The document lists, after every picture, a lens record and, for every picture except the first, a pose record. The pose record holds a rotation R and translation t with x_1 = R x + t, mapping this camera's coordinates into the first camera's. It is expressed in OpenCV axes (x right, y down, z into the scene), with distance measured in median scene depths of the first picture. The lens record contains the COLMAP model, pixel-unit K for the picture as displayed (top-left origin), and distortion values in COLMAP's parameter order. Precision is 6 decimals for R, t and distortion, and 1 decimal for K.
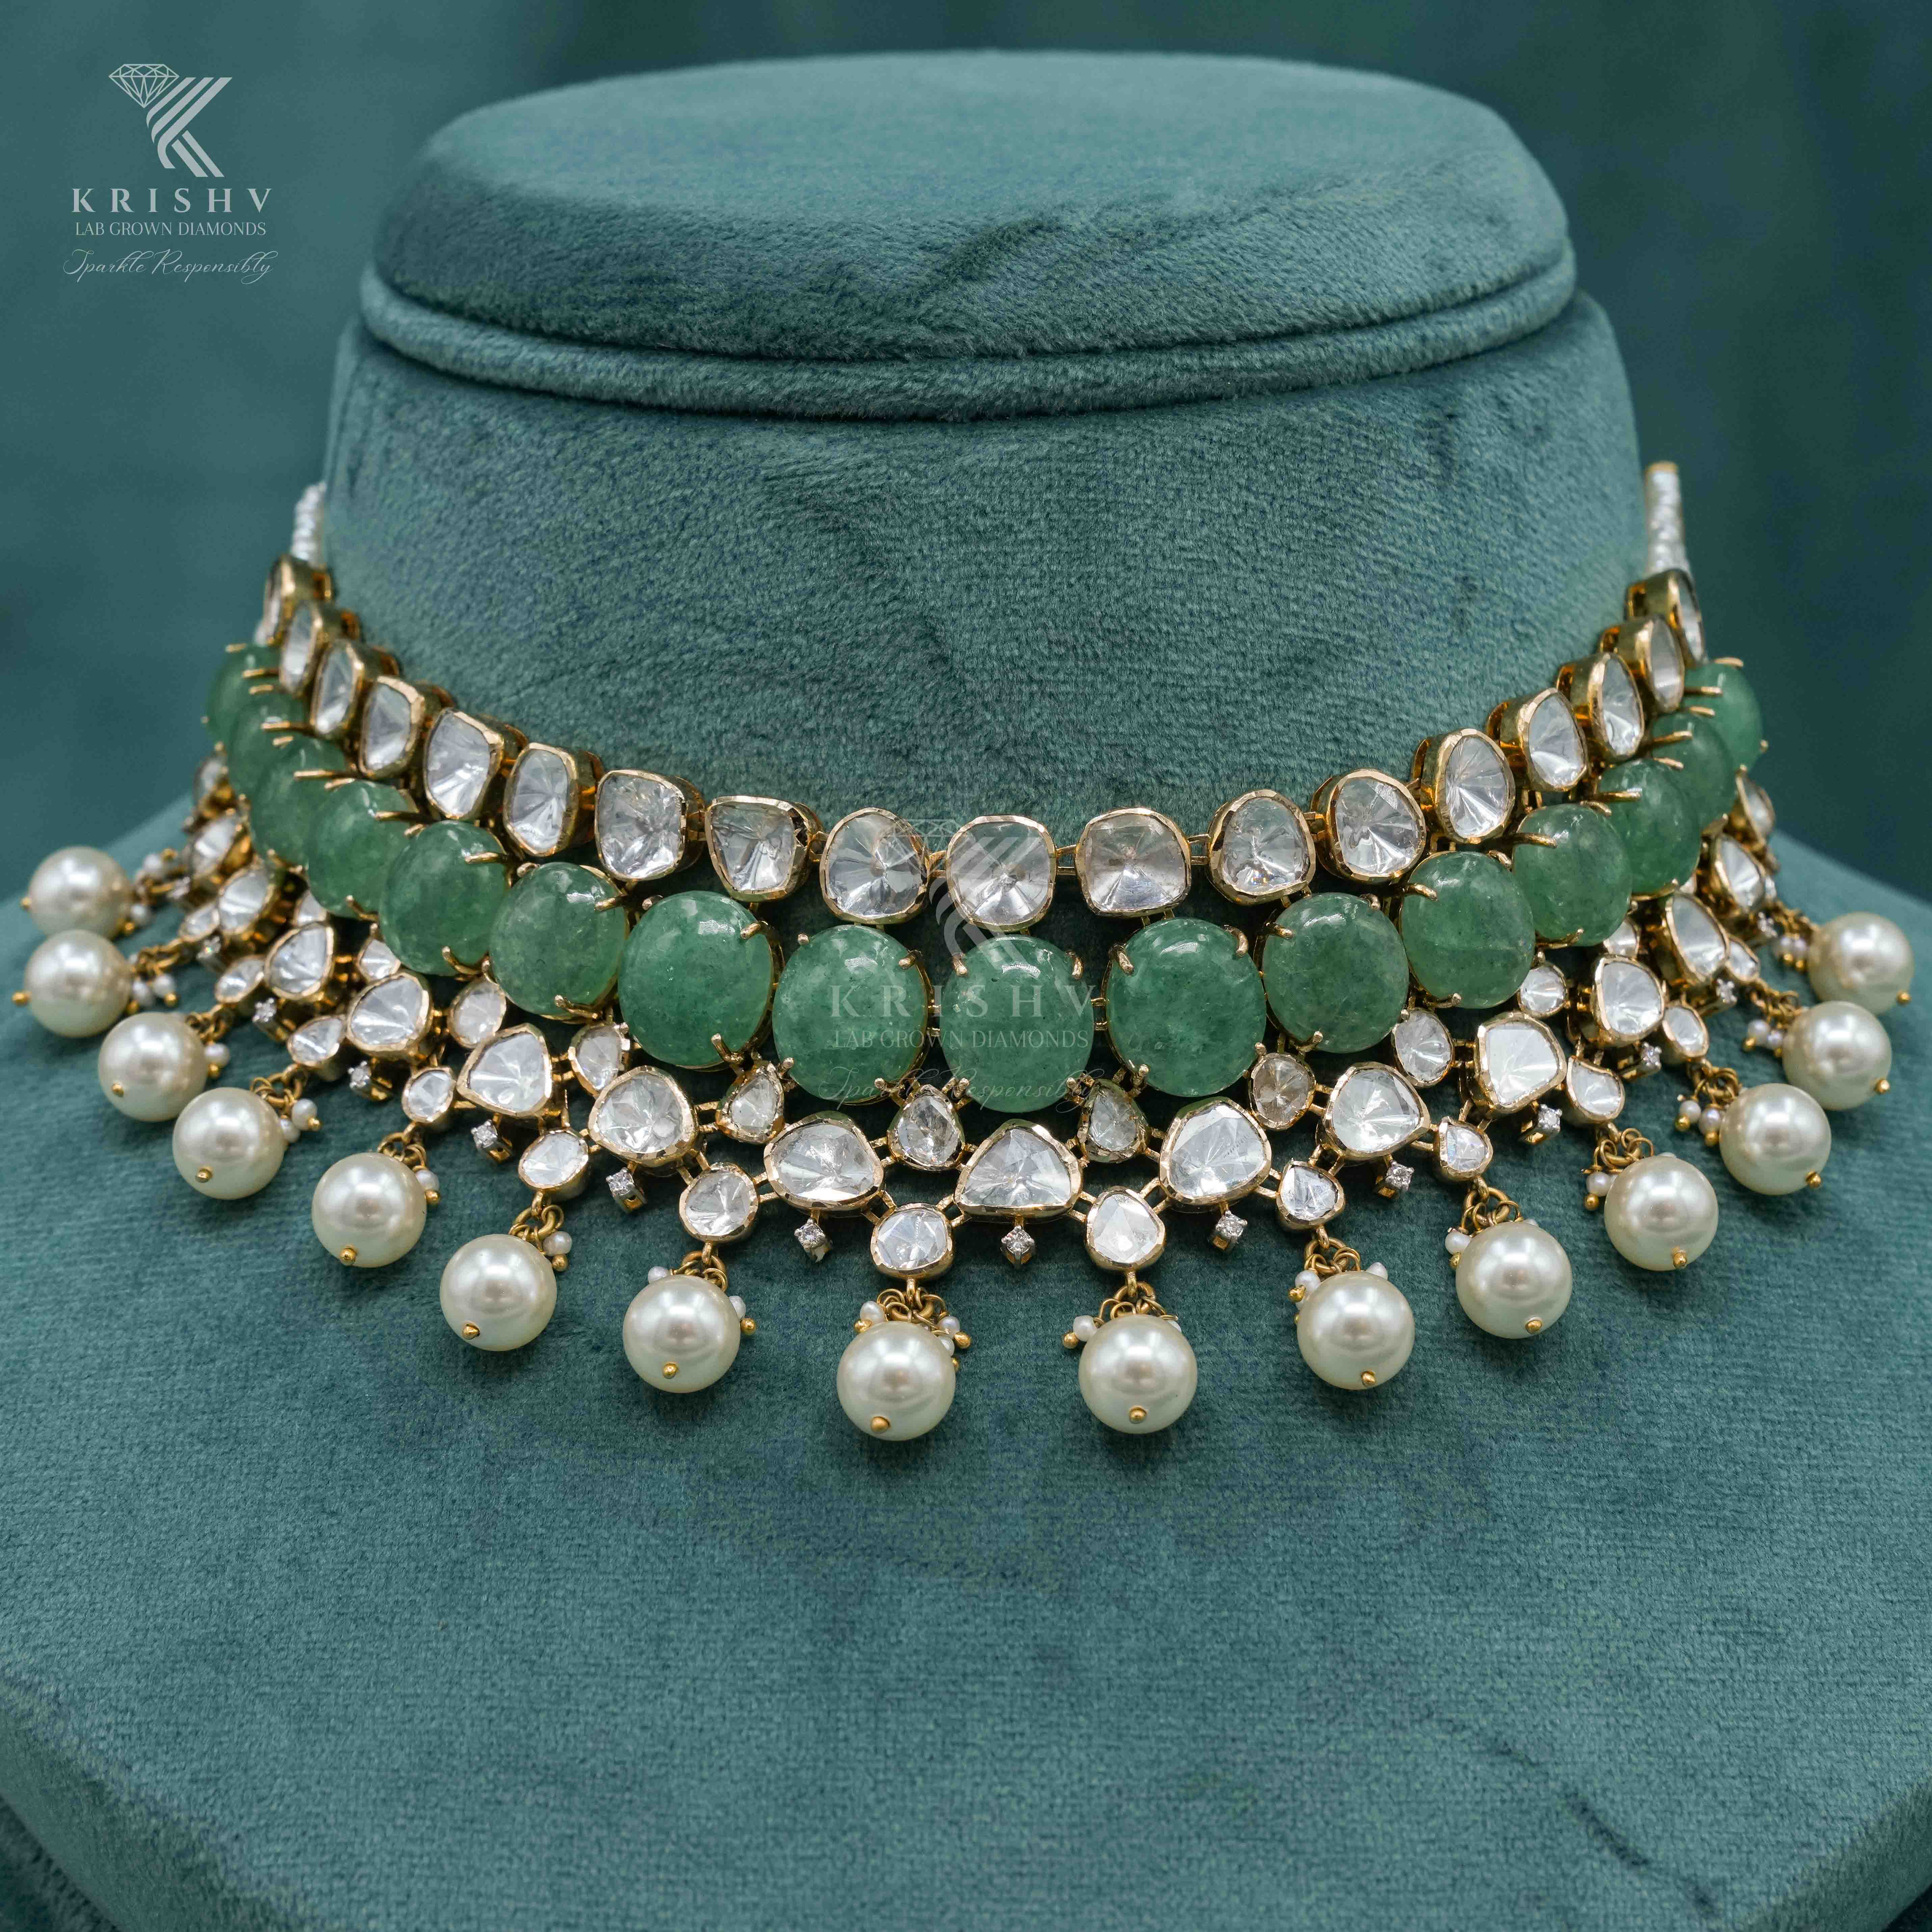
lens RADIAL K [[5098.6, 0, 931.6], [0, 5098.6, 1032.9], [0, 0, 1]] dist [-0.152050, 0.000000]
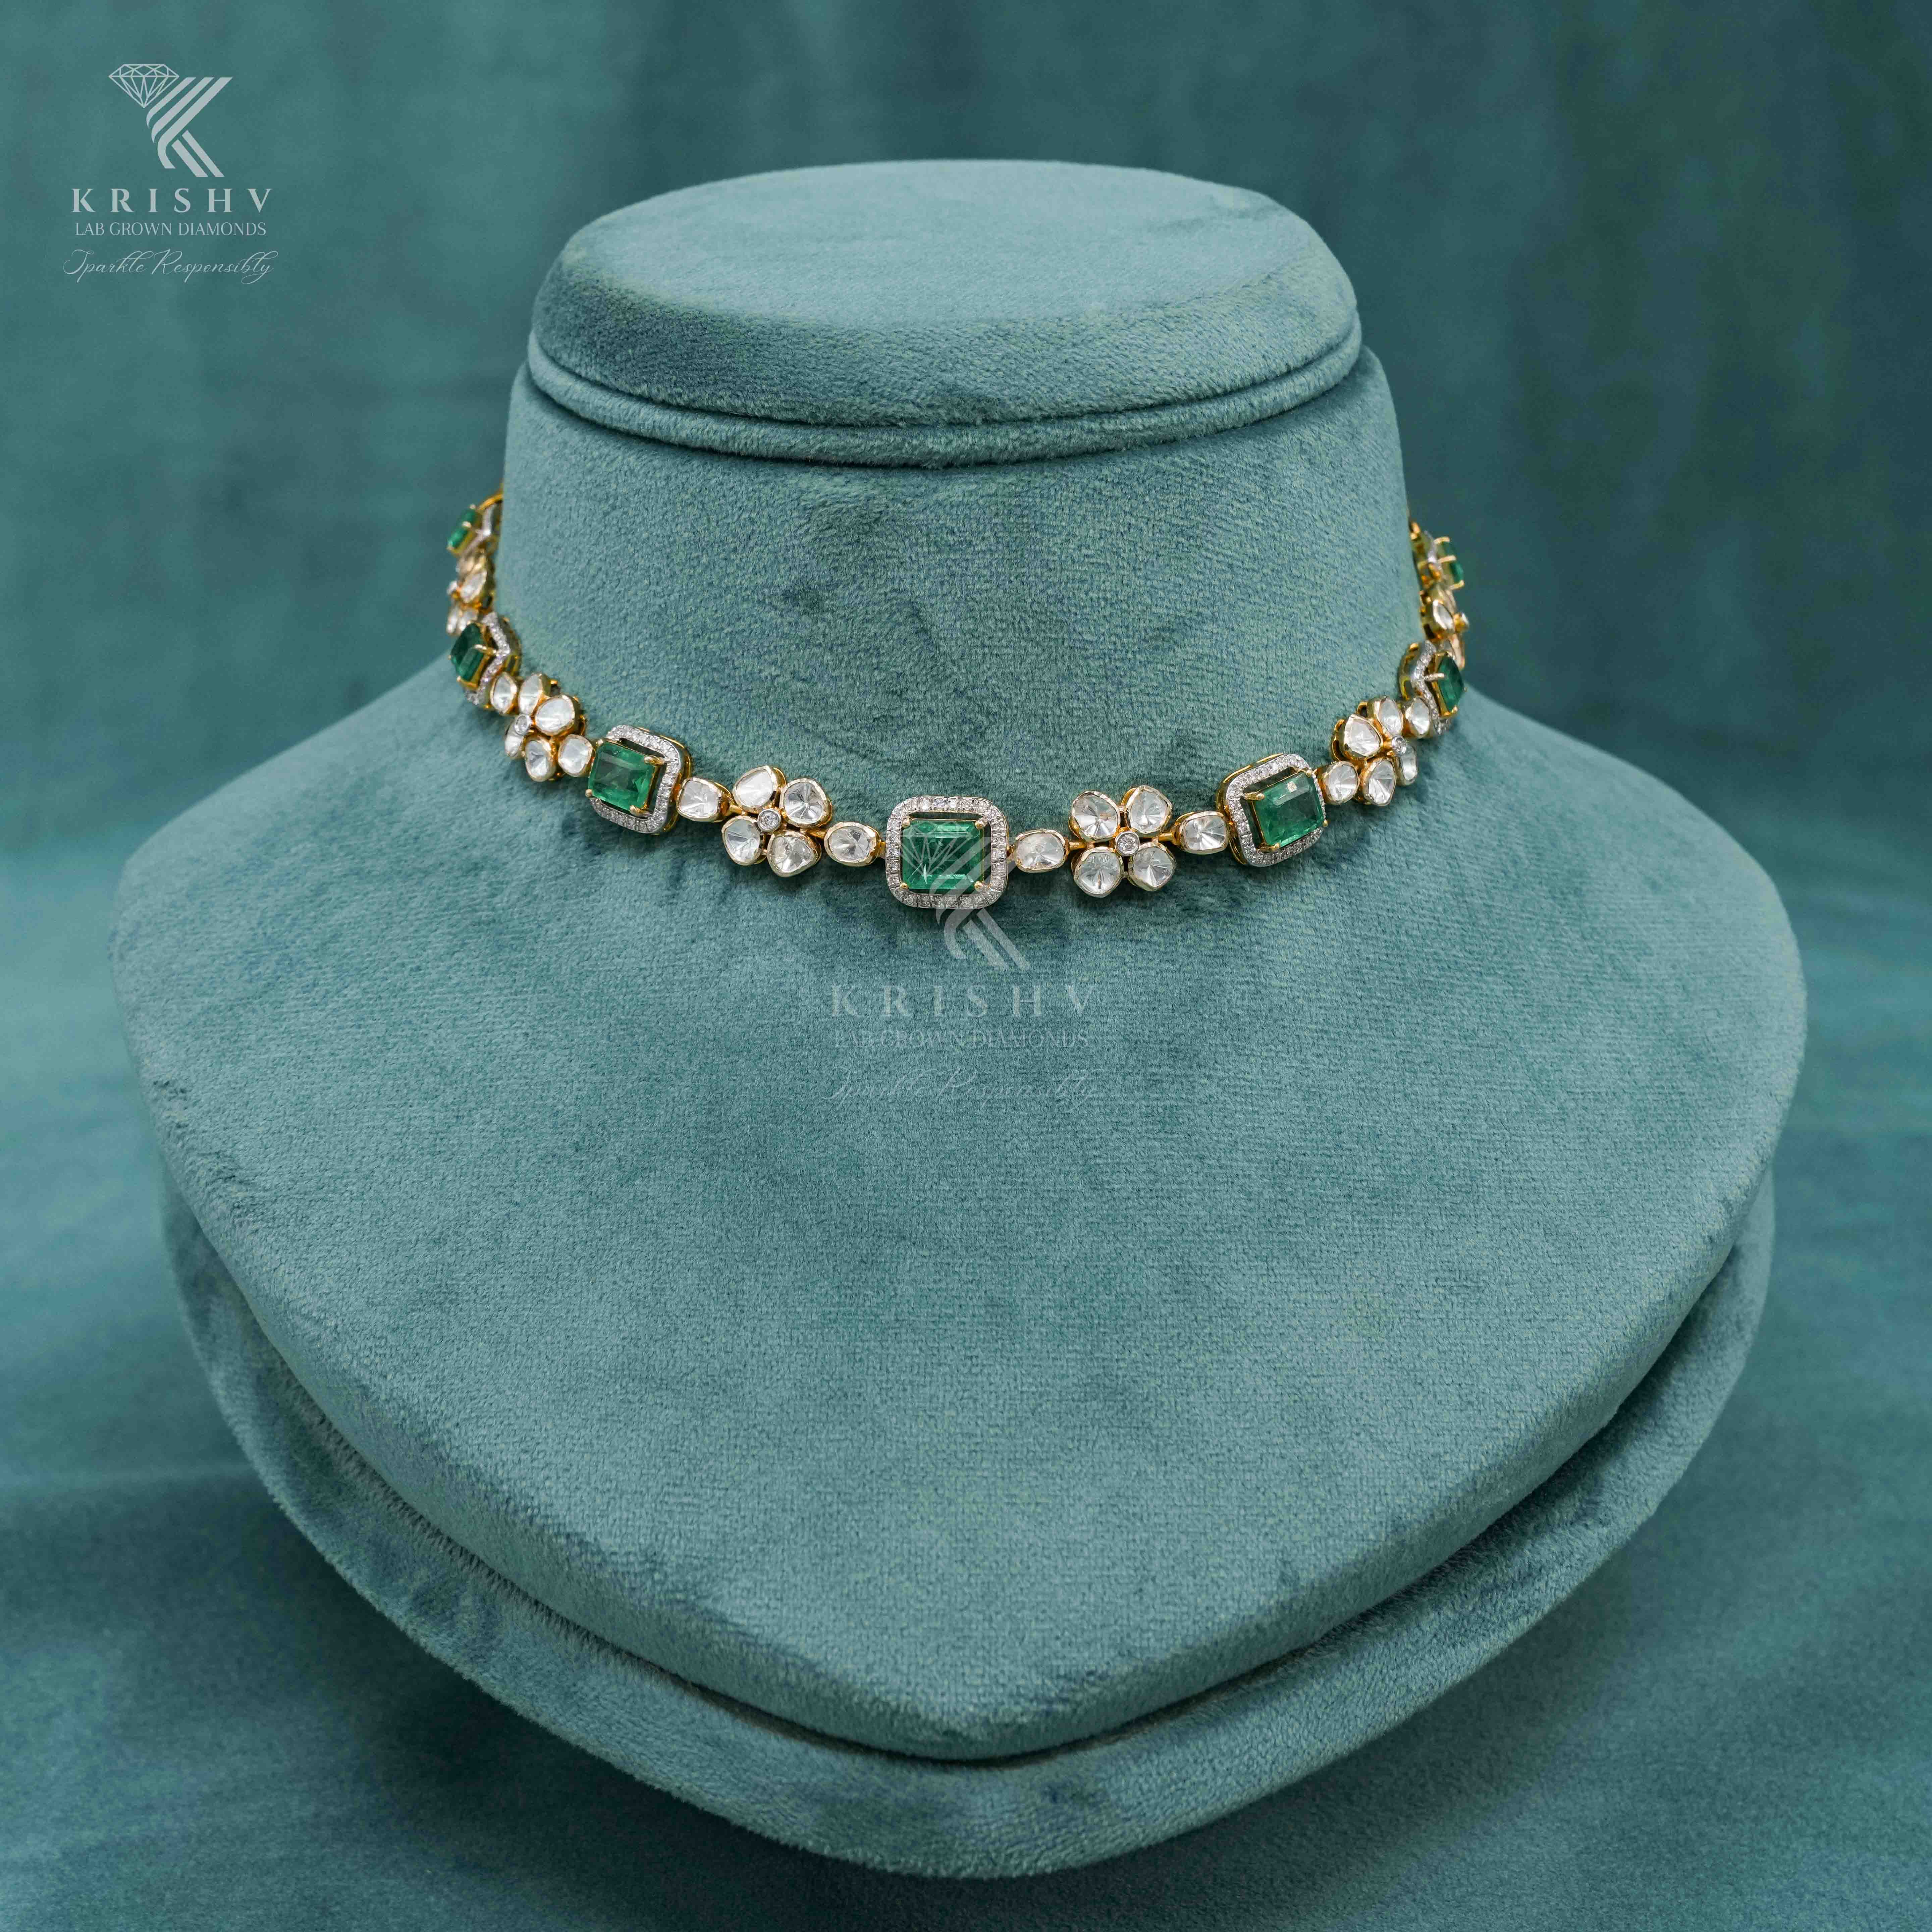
lens RADIAL K [[3705.3, 0, 923.3], [0, 3705.3, 987.9], [0, 0, 1]] dist [-0.051895, 0.000000]
pose [[0.999996, 0.000725, -0.002807, 0.004853], [-0.000448, 0.995243, 0.097418, -0.074581], [0.002864, -0.097416, 0.995240, -0.083027]]
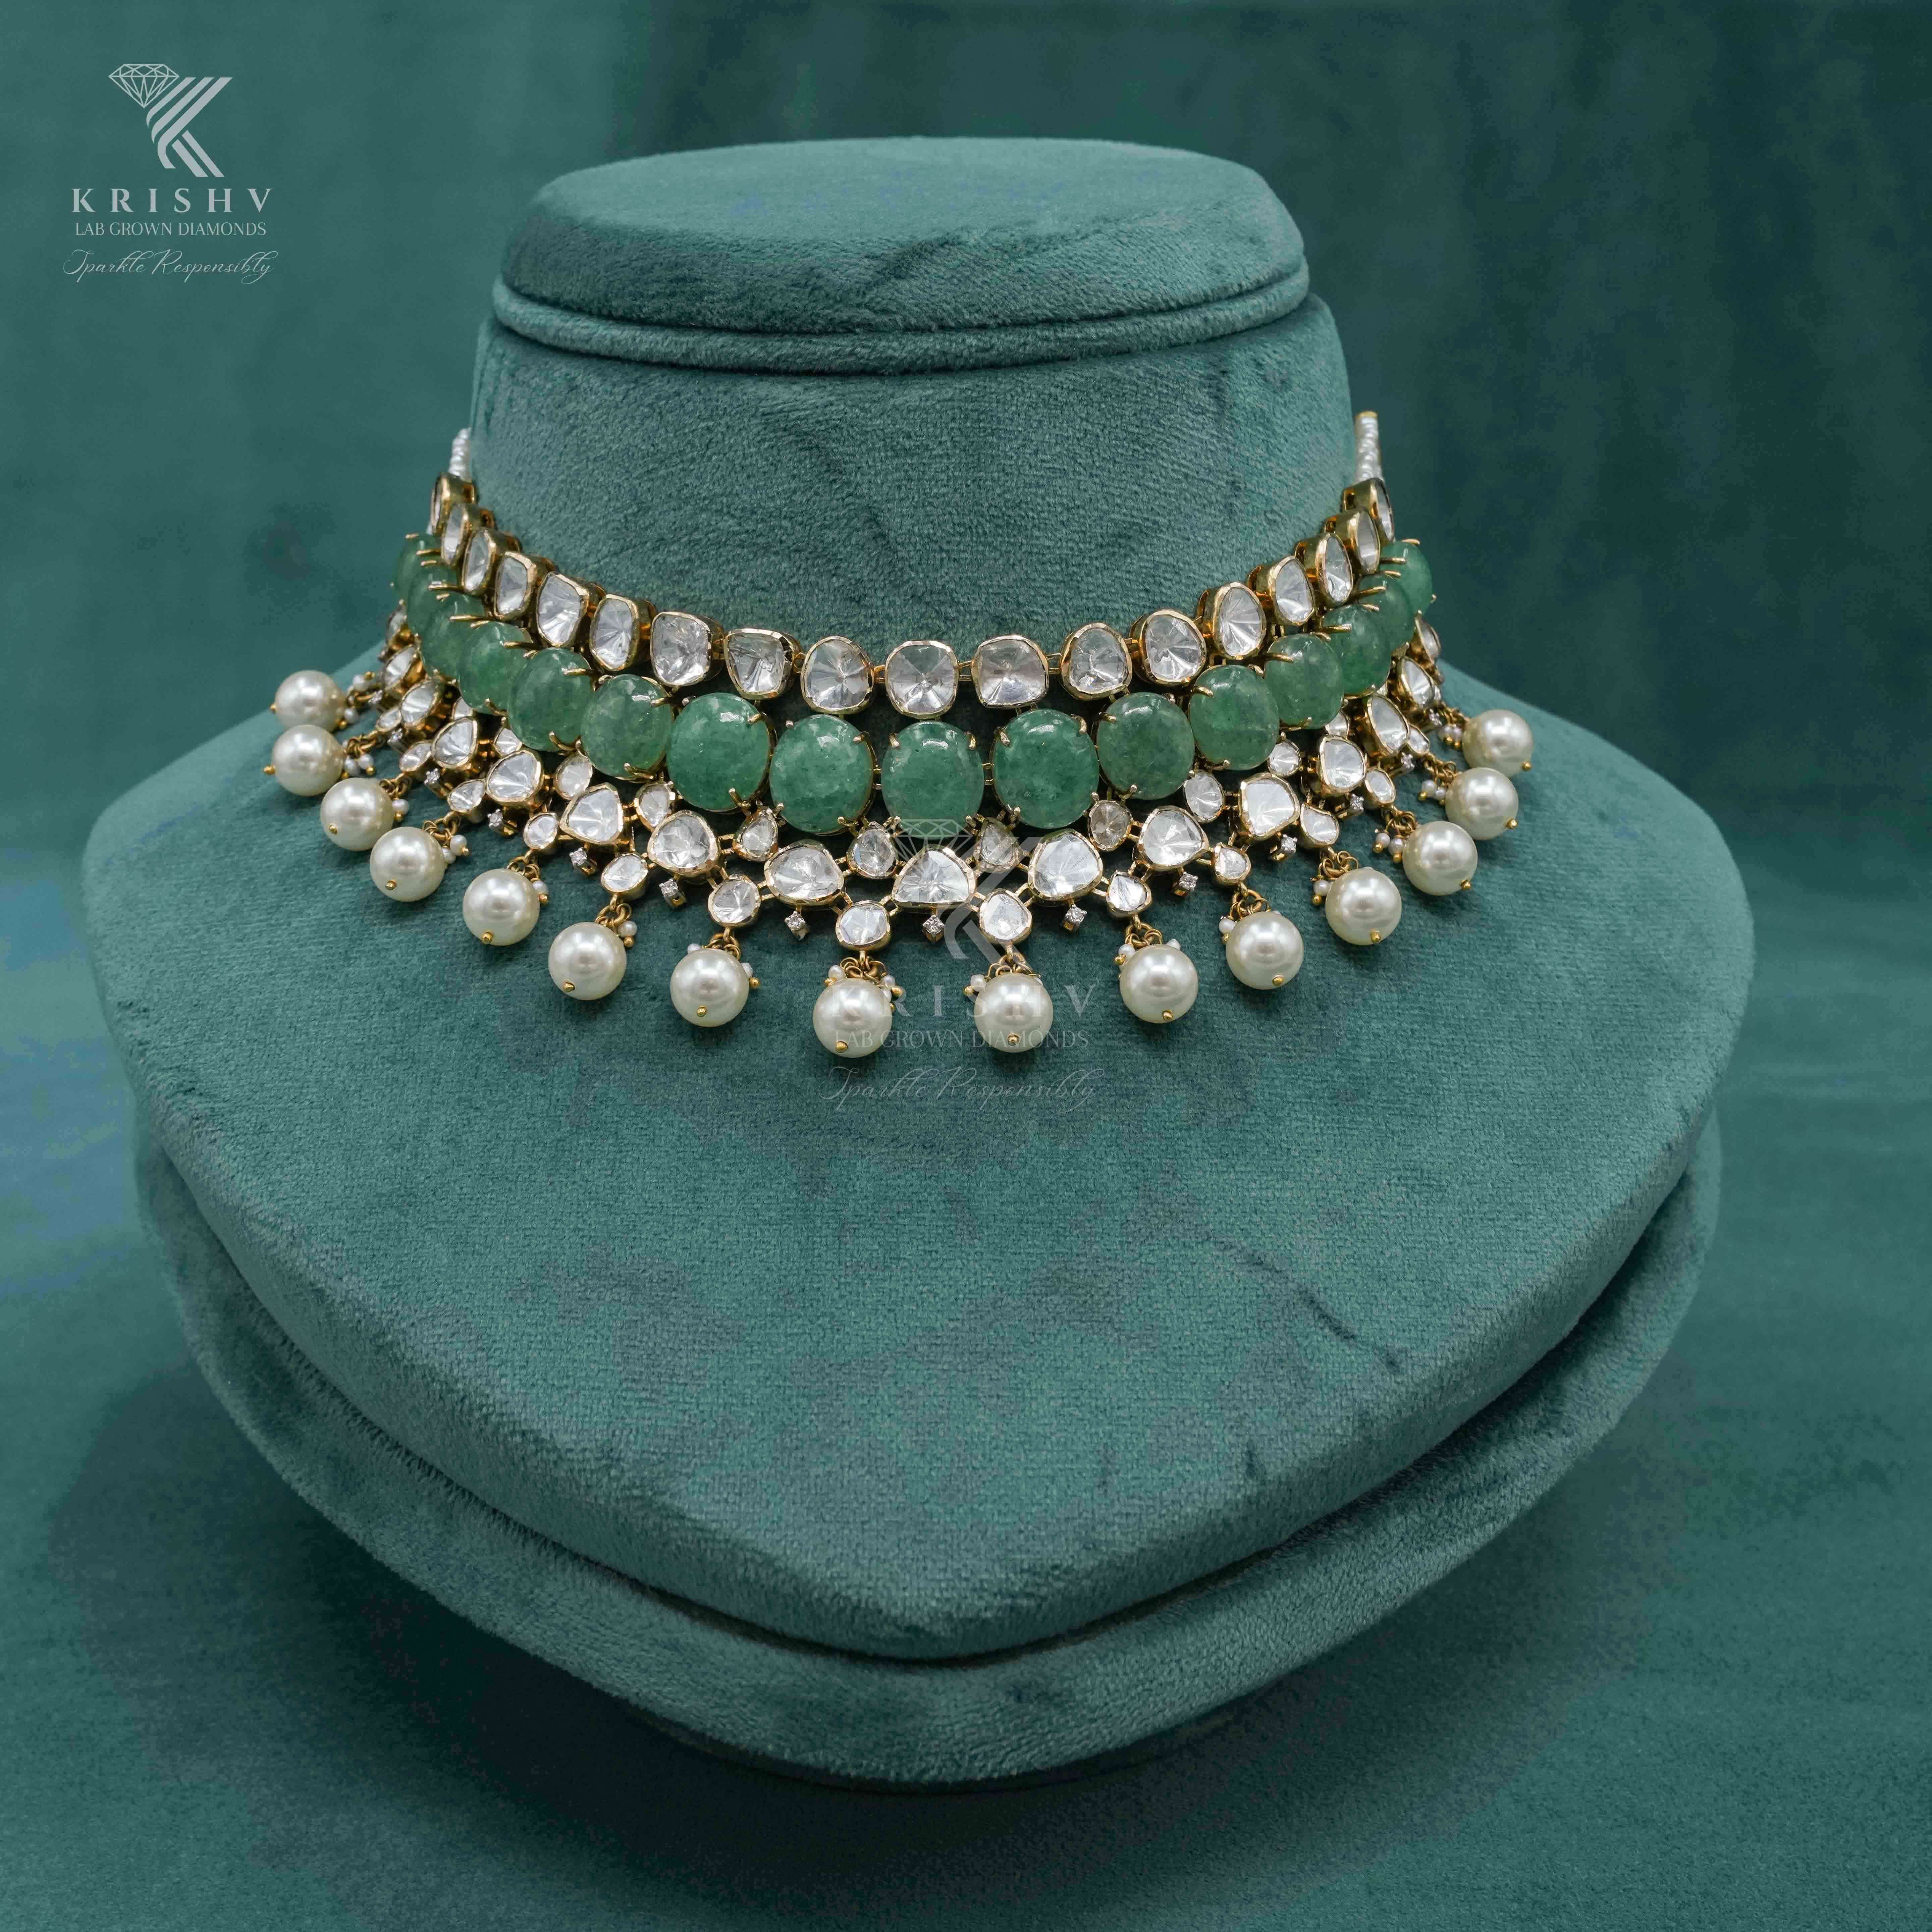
lens RADIAL K [[3227.1, 0, 919.0], [0, 3227.1, 1002.5], [0, 0, 1]] dist [-0.025291, 0.000000]
pose [[0.999980, -0.003797, 0.005083, 0.007561], [0.003534, 0.998703, 0.050800, 0.015061], [-0.005269, -0.050781, 0.998696, 0.049406]]
